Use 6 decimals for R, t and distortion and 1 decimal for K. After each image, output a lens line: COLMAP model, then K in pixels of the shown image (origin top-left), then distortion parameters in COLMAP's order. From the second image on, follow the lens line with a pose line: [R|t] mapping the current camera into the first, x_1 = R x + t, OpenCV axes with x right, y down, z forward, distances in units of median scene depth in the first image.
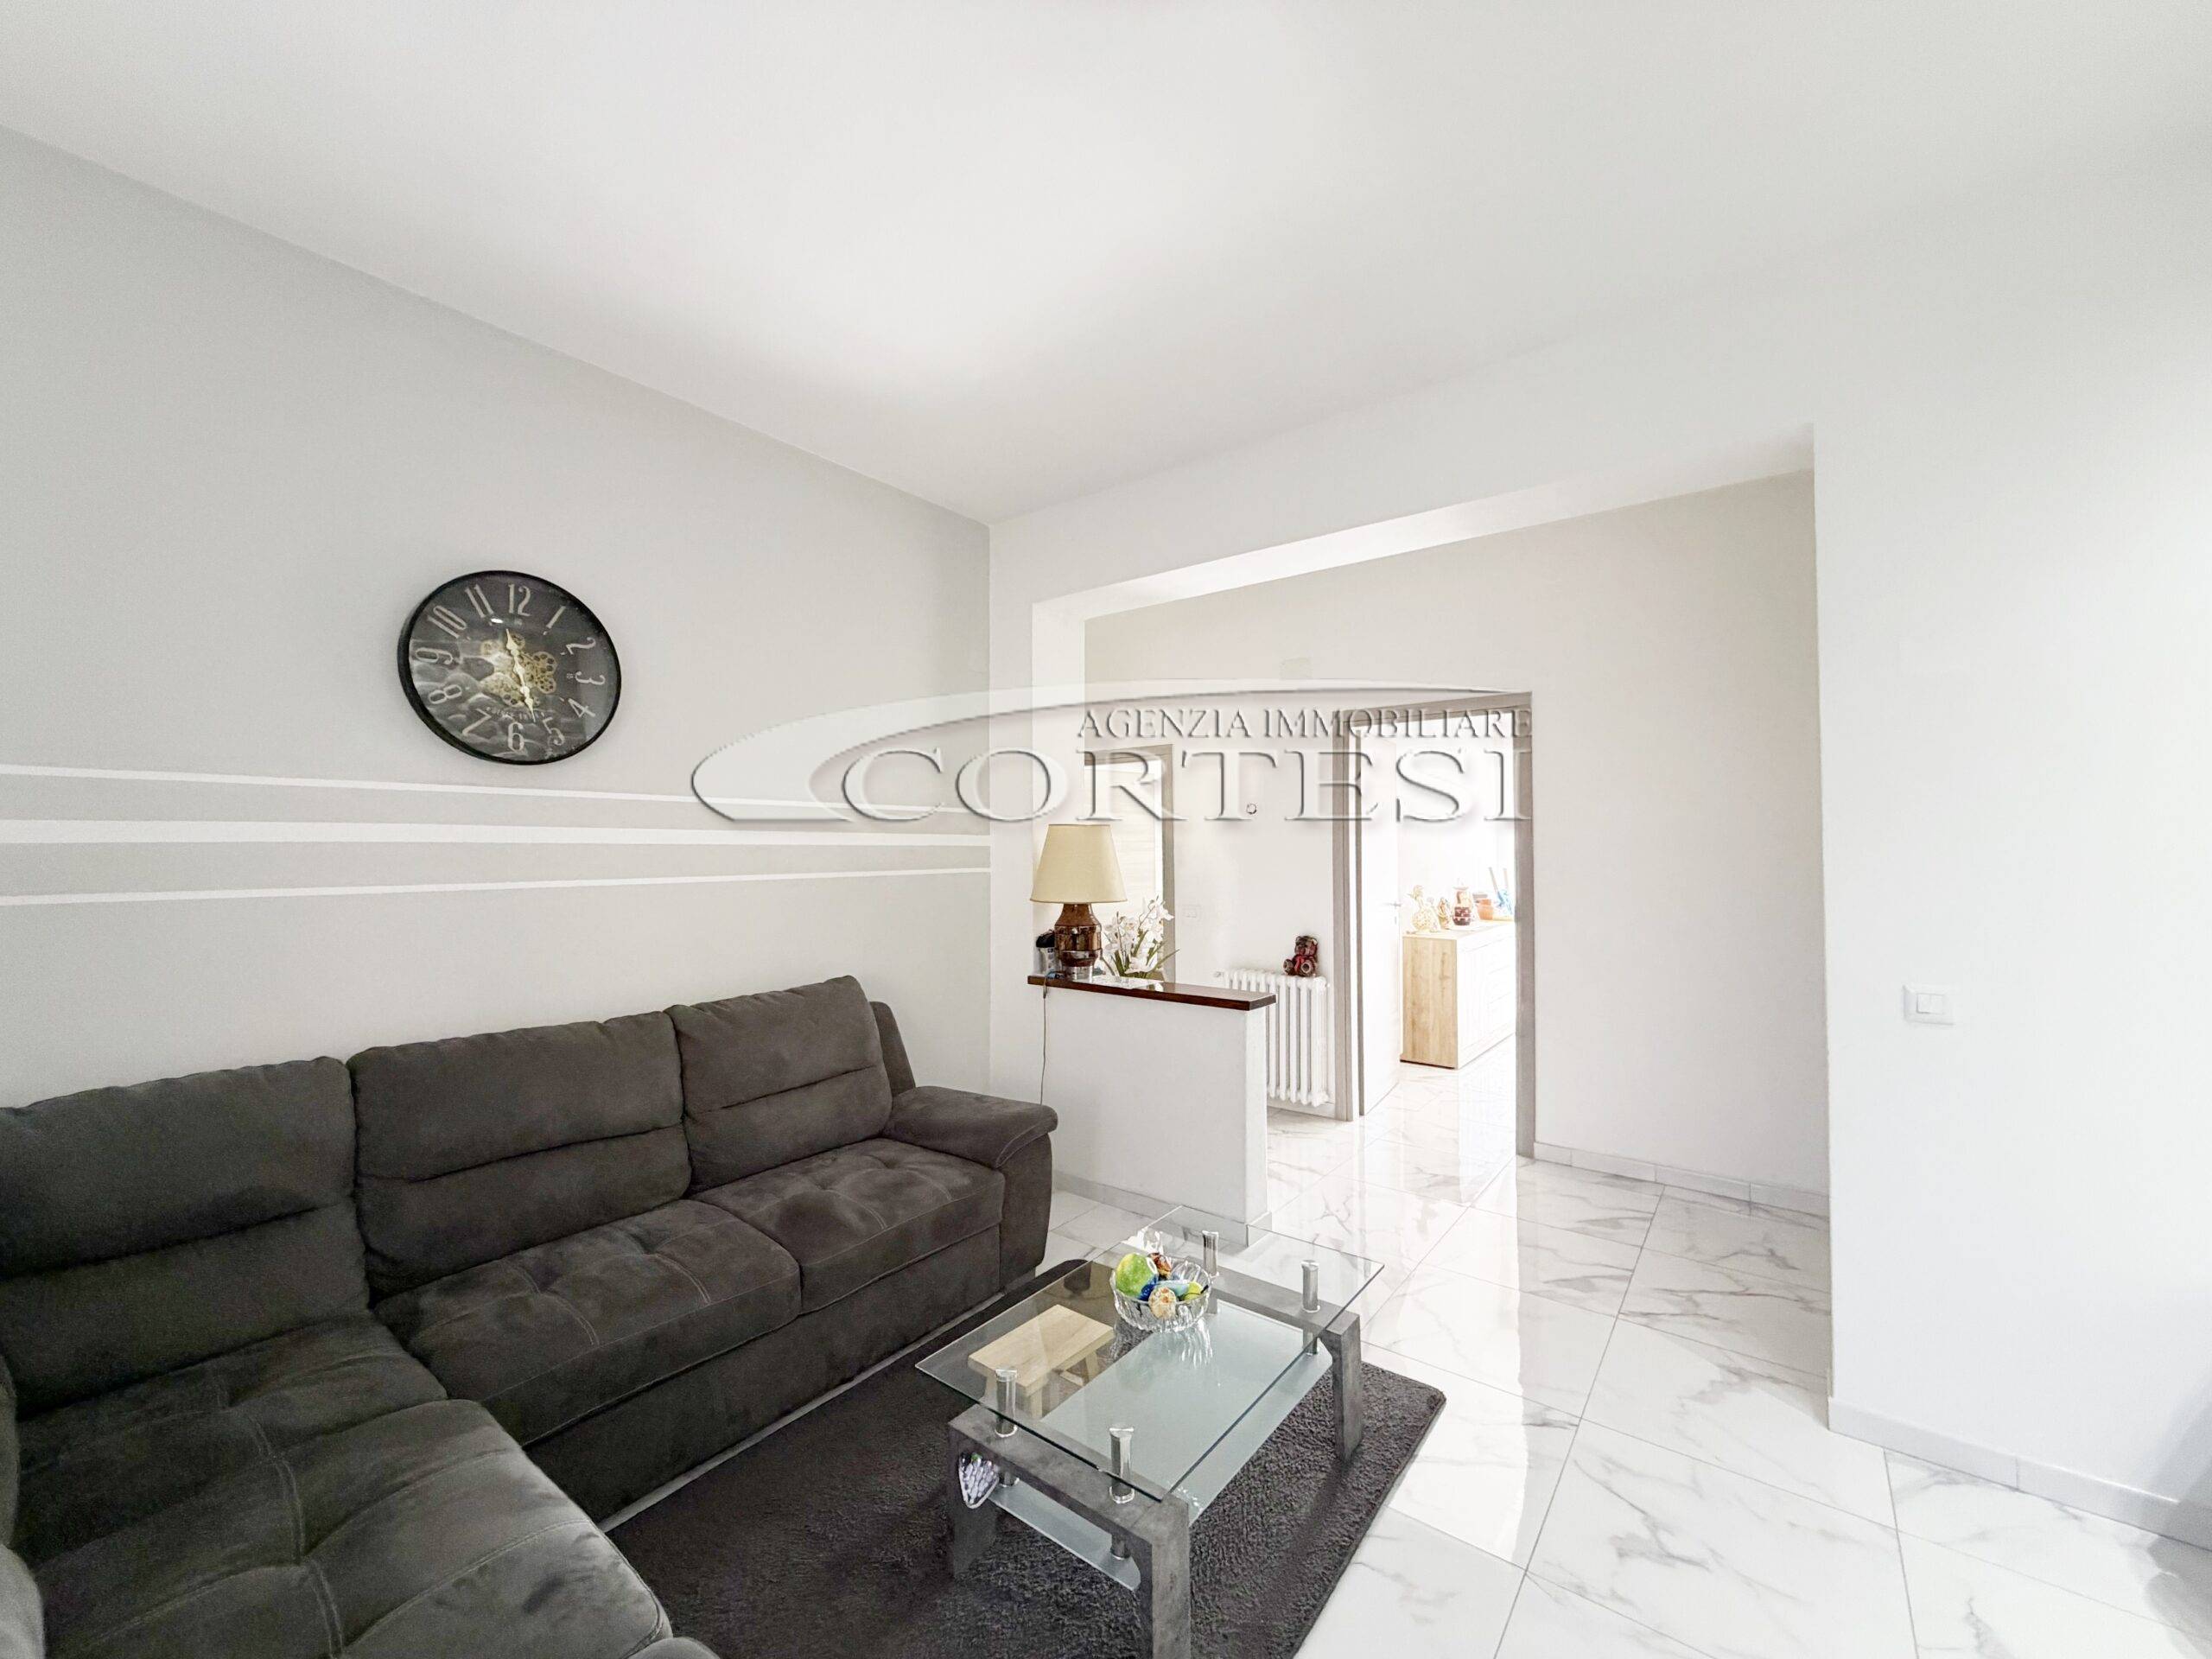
lens RADIAL K [[878.6, 0, 1105.0], [0, 878.6, 830.9], [0, 0, 1]] dist [-0.001846, 0.000728]
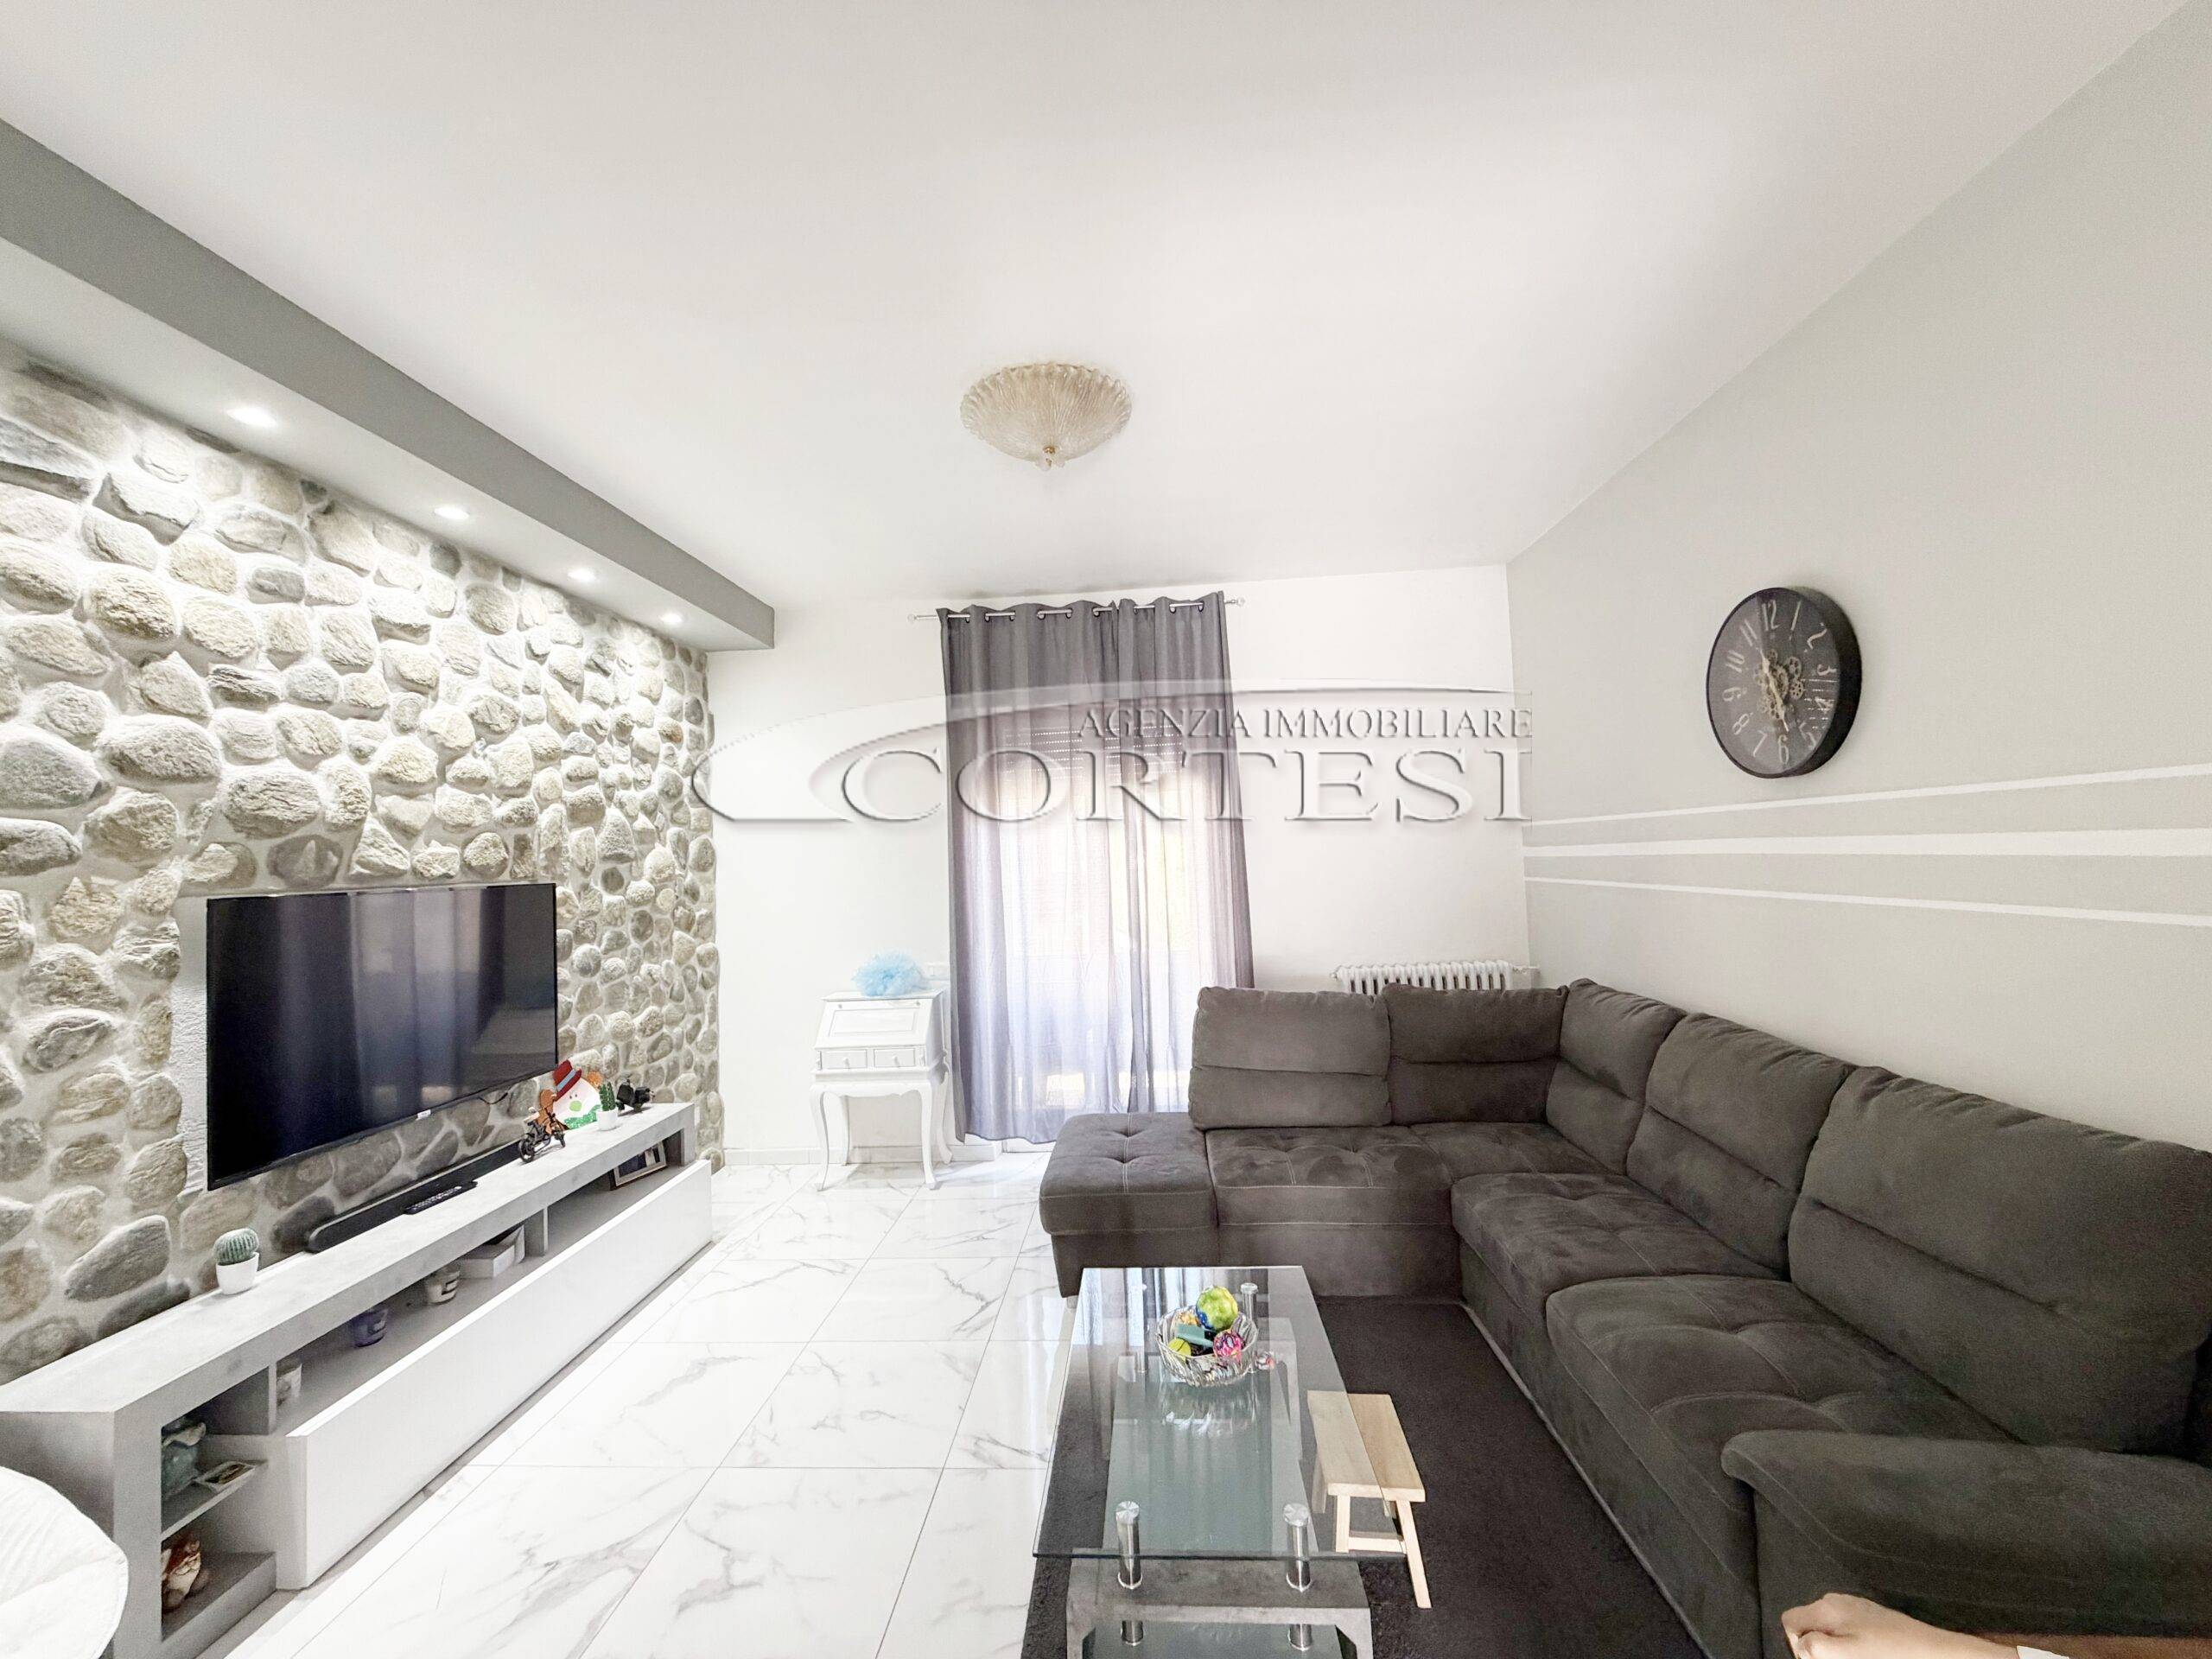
lens RADIAL K [[878.6, 0, 1098.6], [0, 878.6, 824.8], [0, 0, 1]] dist [-0.001846, 0.000728]
pose [[-0.831077, 0.014519, -0.555968, 0.503030], [0.051797, 0.997335, -0.051383, -0.008582], [0.553740, -0.071501, -0.829614, 1.280211]]
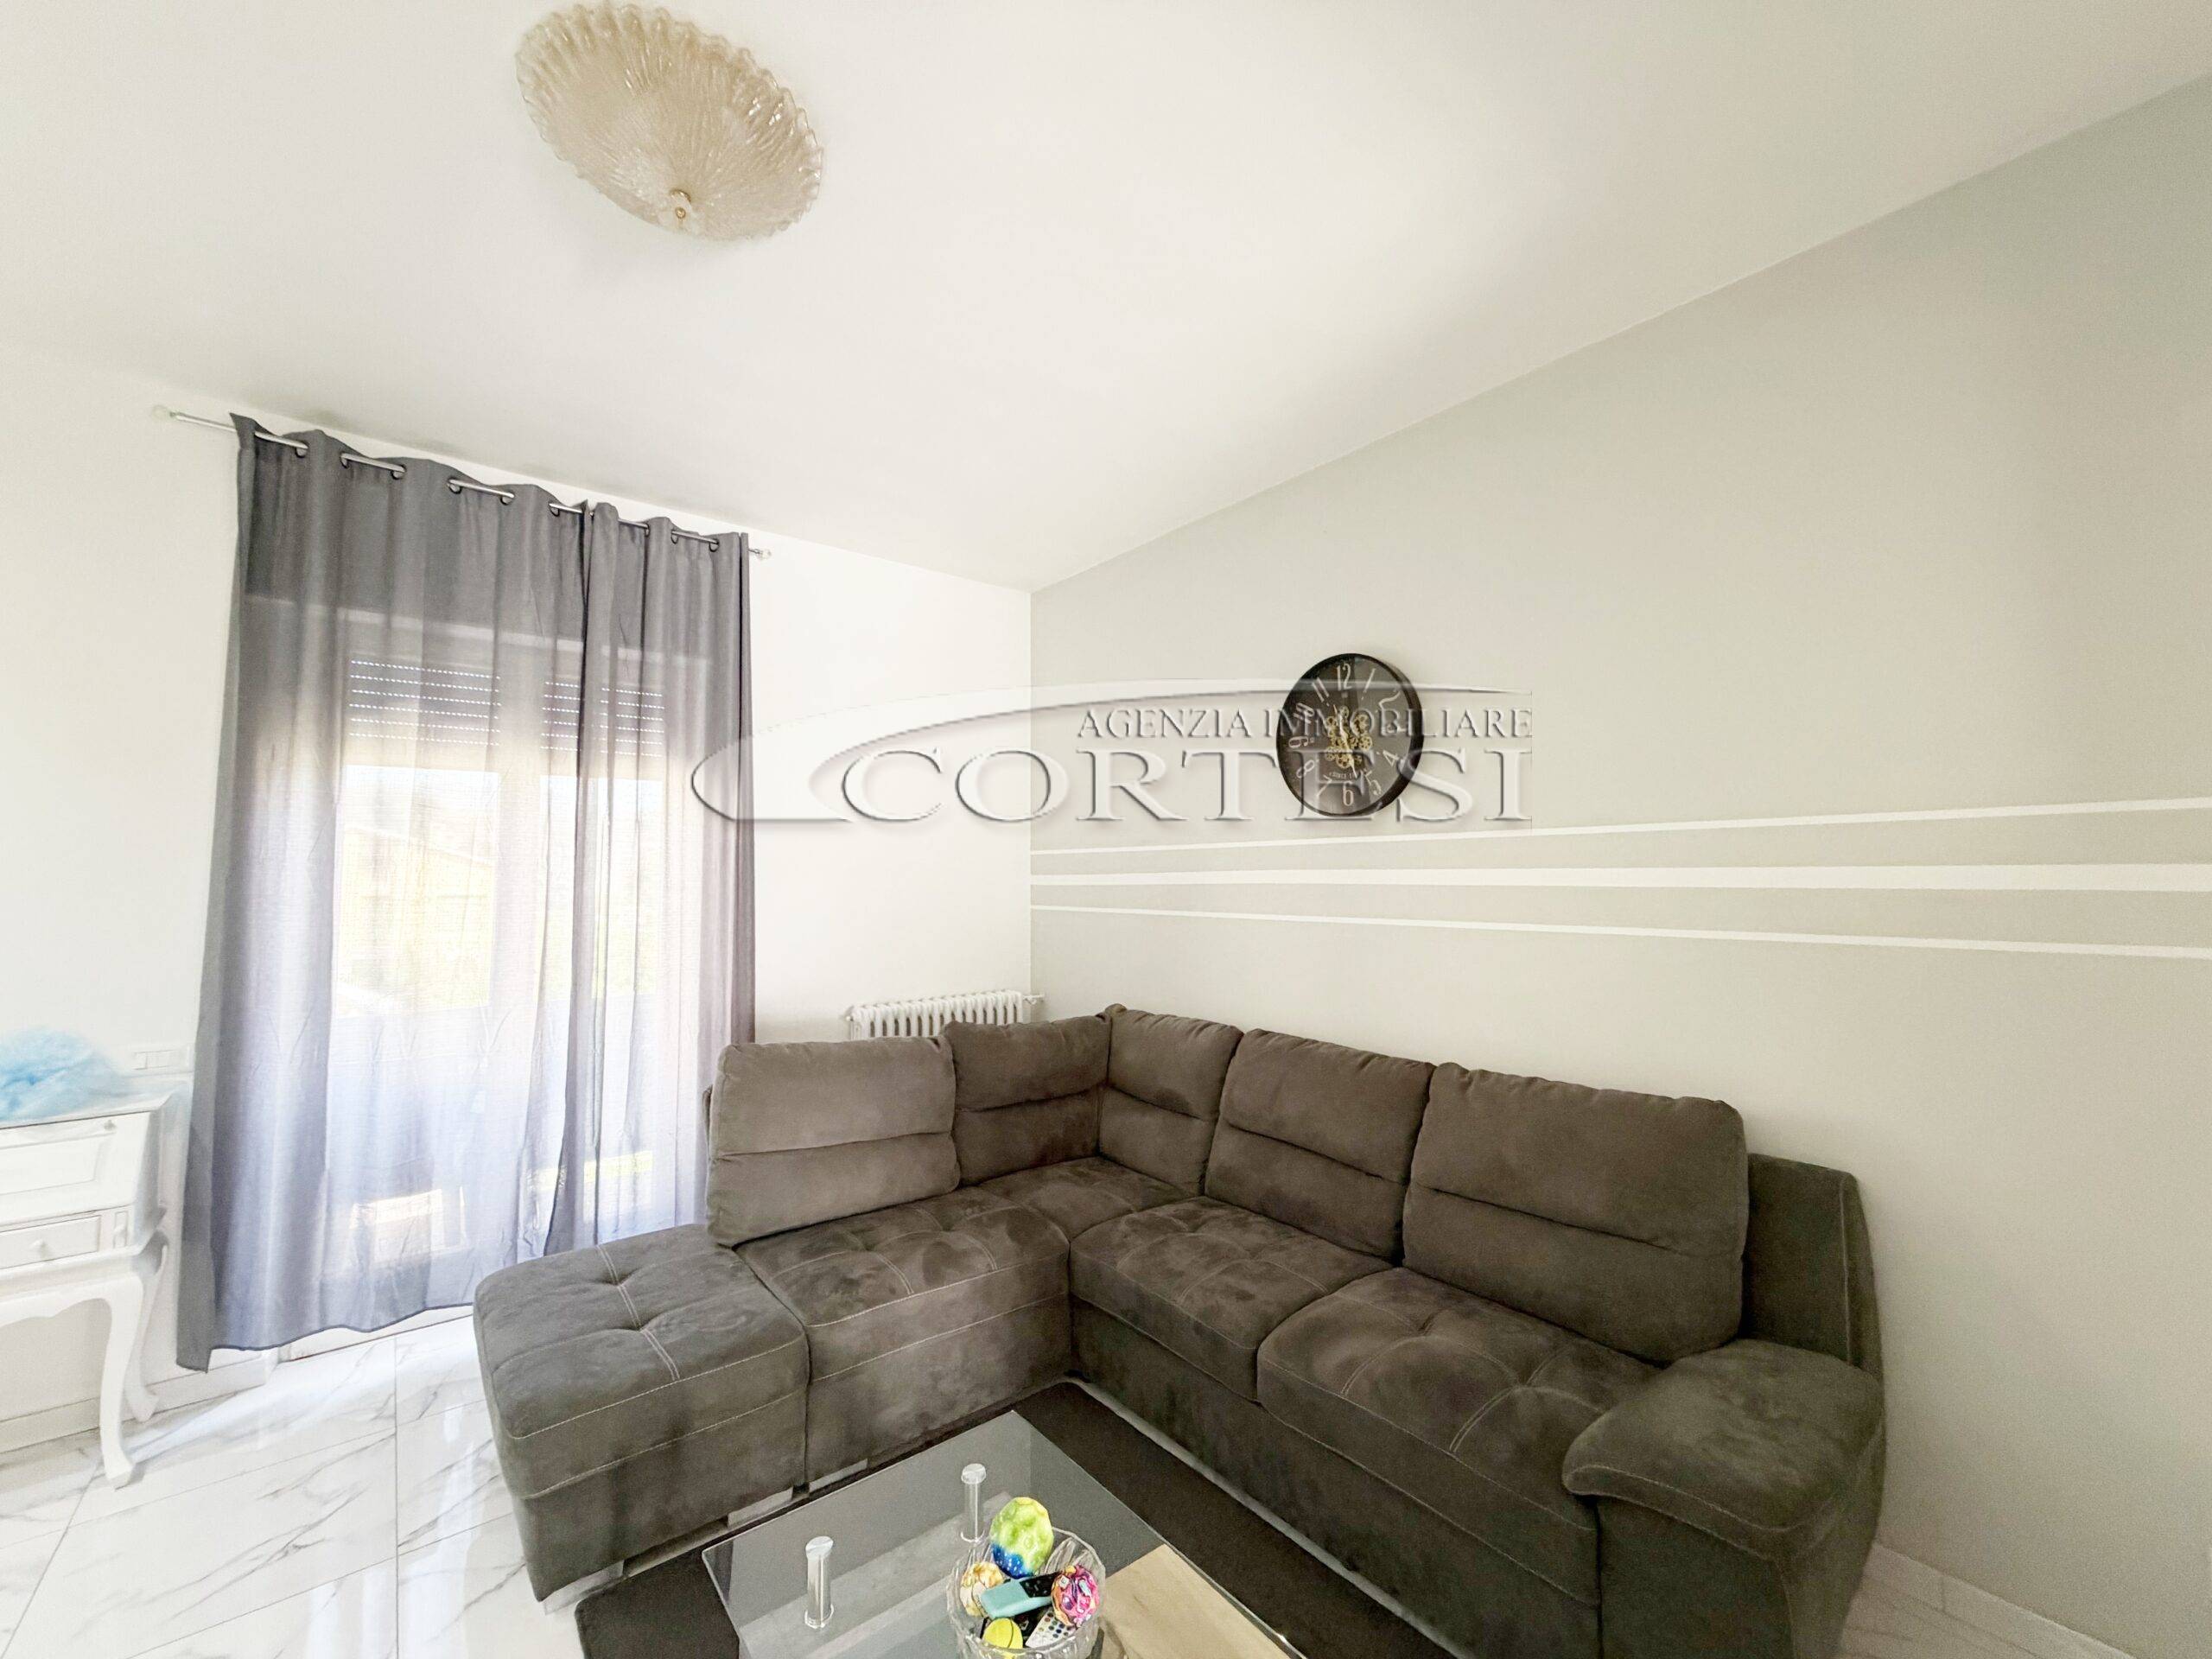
lens RADIAL K [[878.6, 0, 1098.9], [0, 878.6, 829.0], [0, 0, 1]] dist [-0.001846, 0.000728]
pose [[-0.234530, -0.053545, -0.970633, 0.498400], [0.020591, 0.997984, -0.060029, 0.003527], [0.971891, -0.034065, -0.232955, 0.869844]]
